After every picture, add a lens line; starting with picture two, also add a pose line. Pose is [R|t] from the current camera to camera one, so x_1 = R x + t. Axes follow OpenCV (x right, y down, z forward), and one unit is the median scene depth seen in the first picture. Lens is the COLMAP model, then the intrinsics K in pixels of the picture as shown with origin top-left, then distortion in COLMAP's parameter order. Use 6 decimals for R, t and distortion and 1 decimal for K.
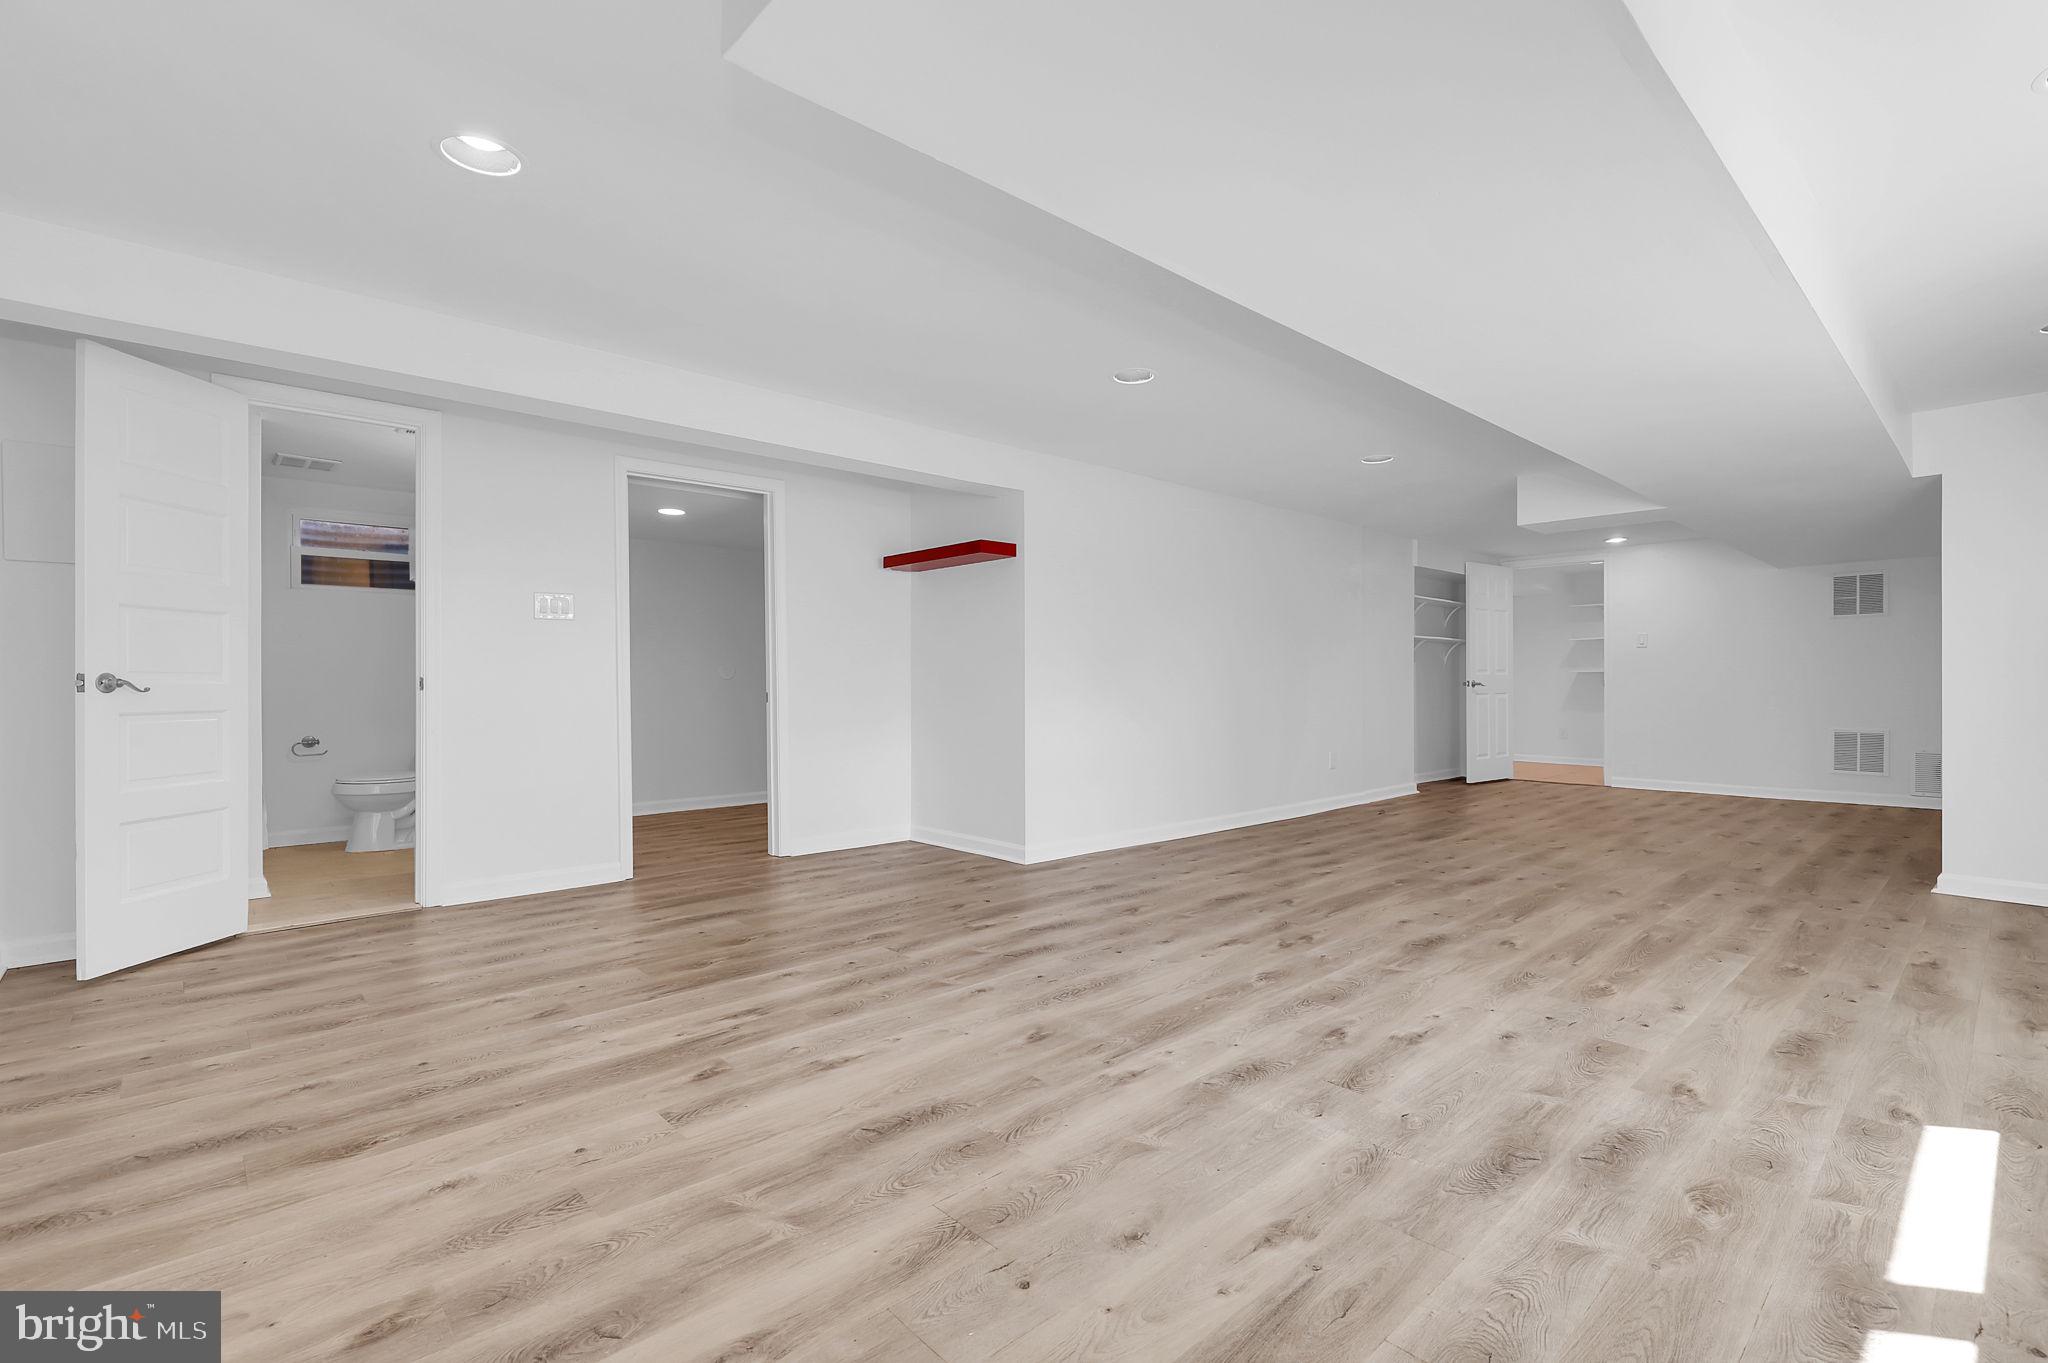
lens RADIAL K [[948.0, 0, 1024.0], [0, 948.0, 681.5], [0, 0, 1]] dist [0.000884, 0.000177]
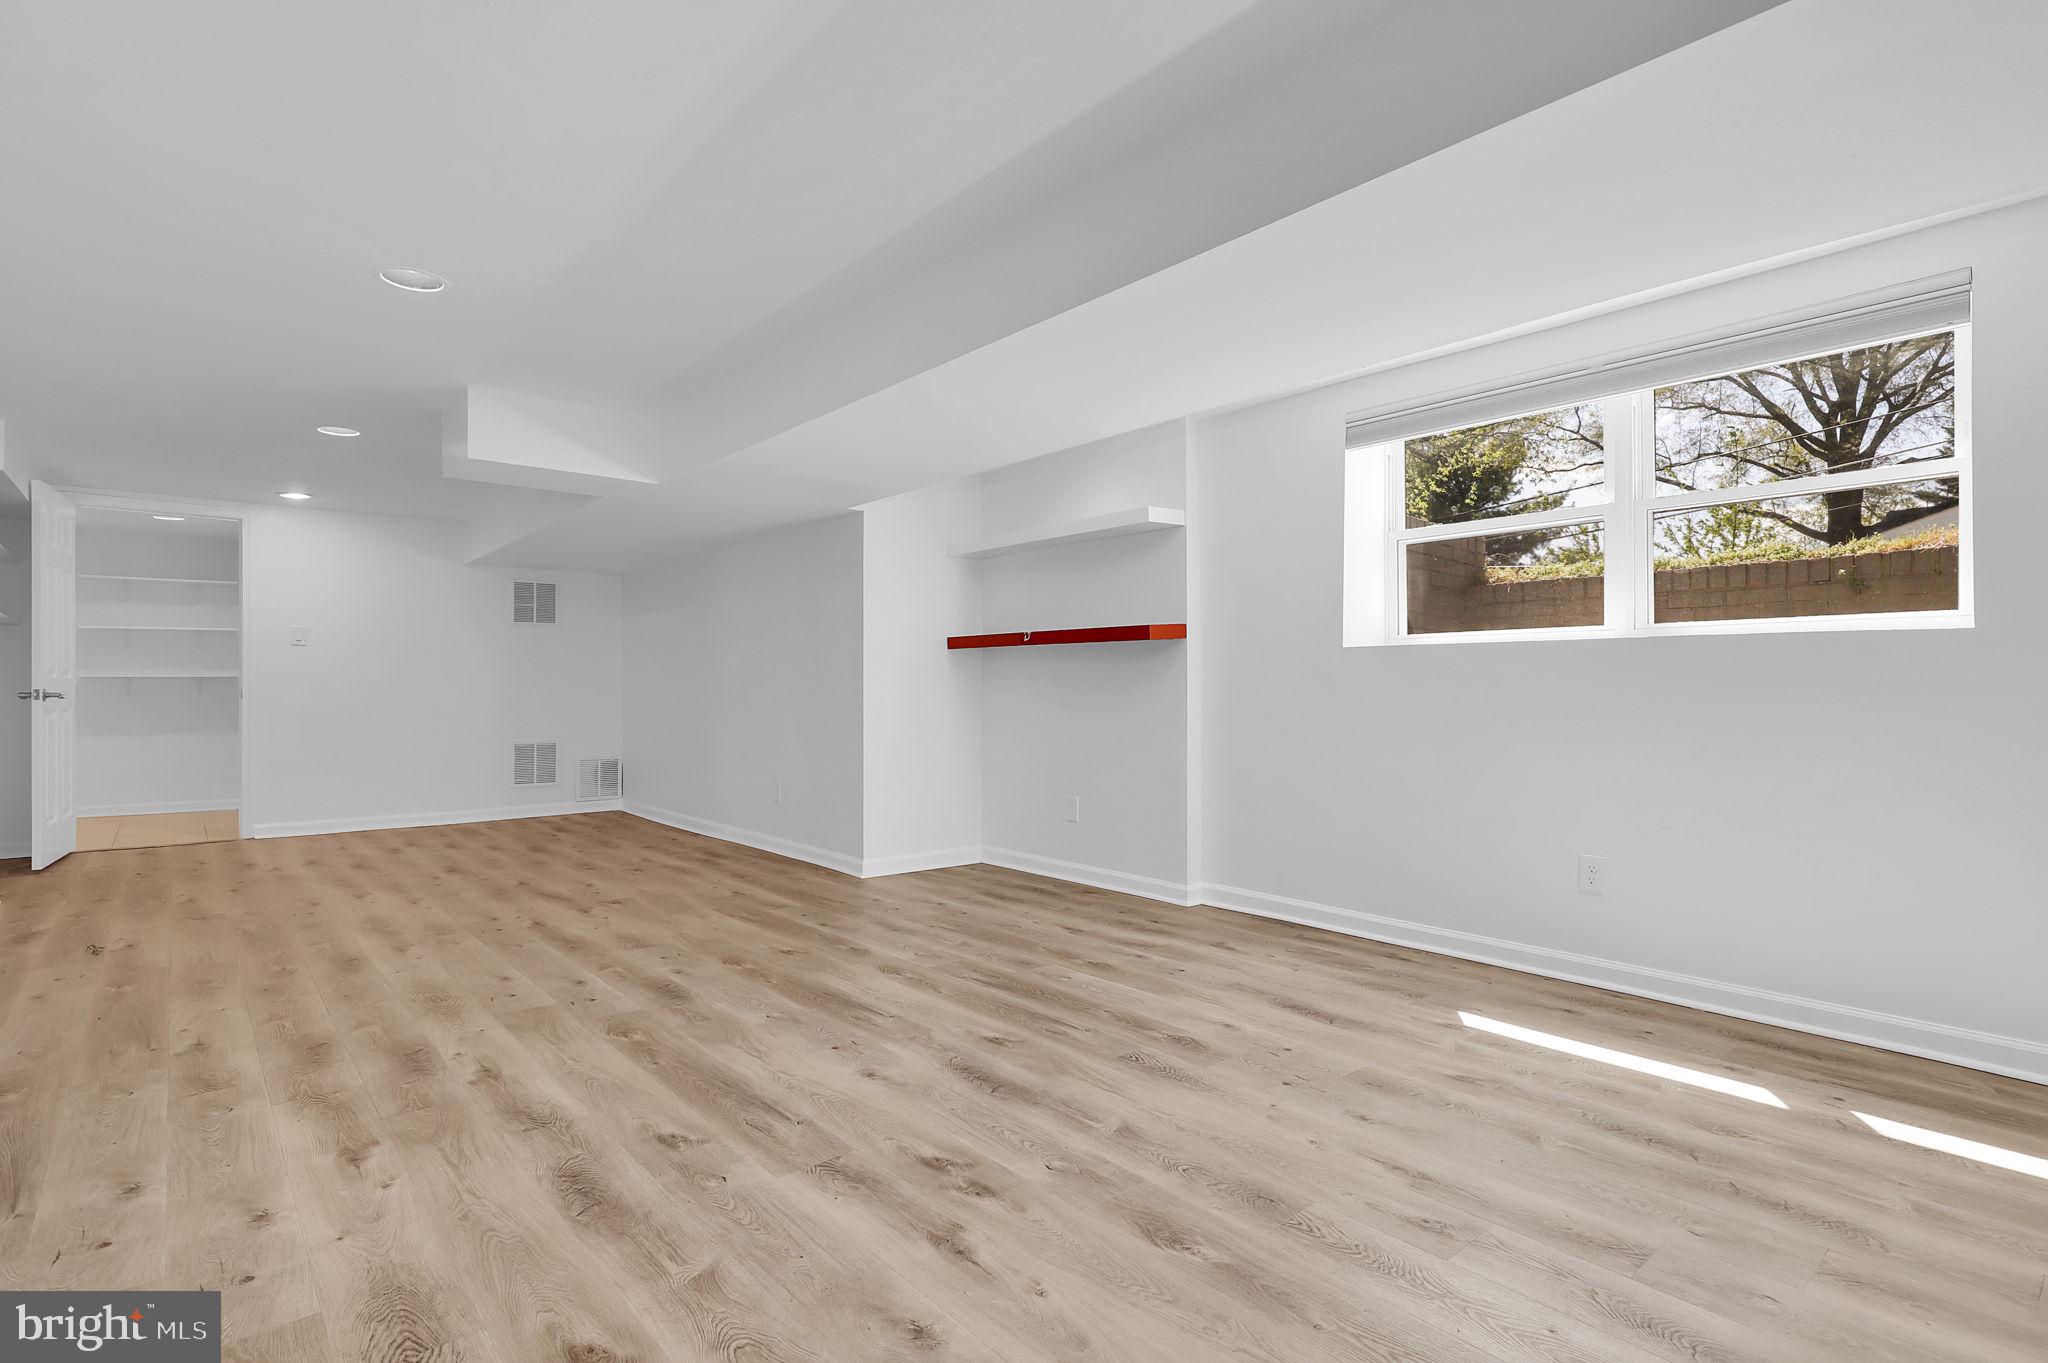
lens RADIAL K [[984.5, 0, 1061.7], [0, 984.5, 688.4], [0, 0, 1]] dist [-0.000503, -0.000216]
pose [[0.017889, 0.003064, 0.999835, -0.310162], [-0.002458, 0.999992, -0.003020, -0.002996], [-0.999837, -0.002403, 0.017896, 1.053353]]
